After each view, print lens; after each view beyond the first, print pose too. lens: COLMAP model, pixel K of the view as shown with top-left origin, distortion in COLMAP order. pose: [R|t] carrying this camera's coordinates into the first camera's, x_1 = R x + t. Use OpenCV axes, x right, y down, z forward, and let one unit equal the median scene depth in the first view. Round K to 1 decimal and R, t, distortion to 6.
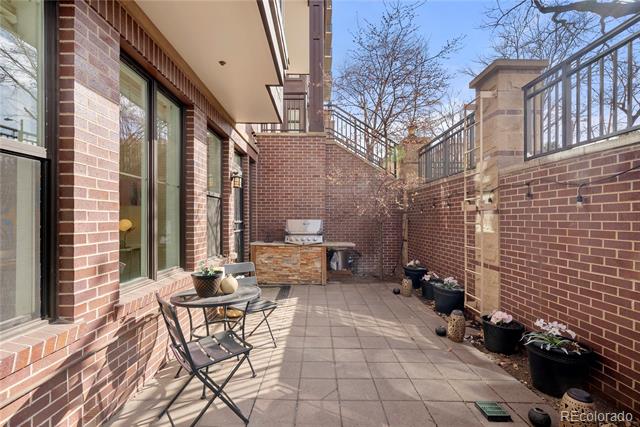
lens RADIAL K [[295.7, 0, 320.0], [0, 295.7, 213.5], [0, 0, 1]] dist [-0.000471, -0.000160]
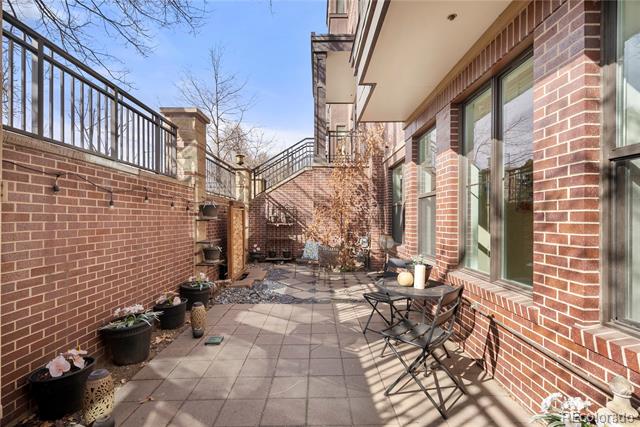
lens RADIAL K [[295.7, 0, 320.0], [0, 295.7, 213.5], [0, 0, 1]] dist [-0.000471, -0.000160]
pose [[-1.000000, -0.000635, 0.000142, 0.013965], [-0.000640, 0.999470, -0.032541, 0.029047], [-0.000122, -0.032541, -0.999470, 2.015643]]
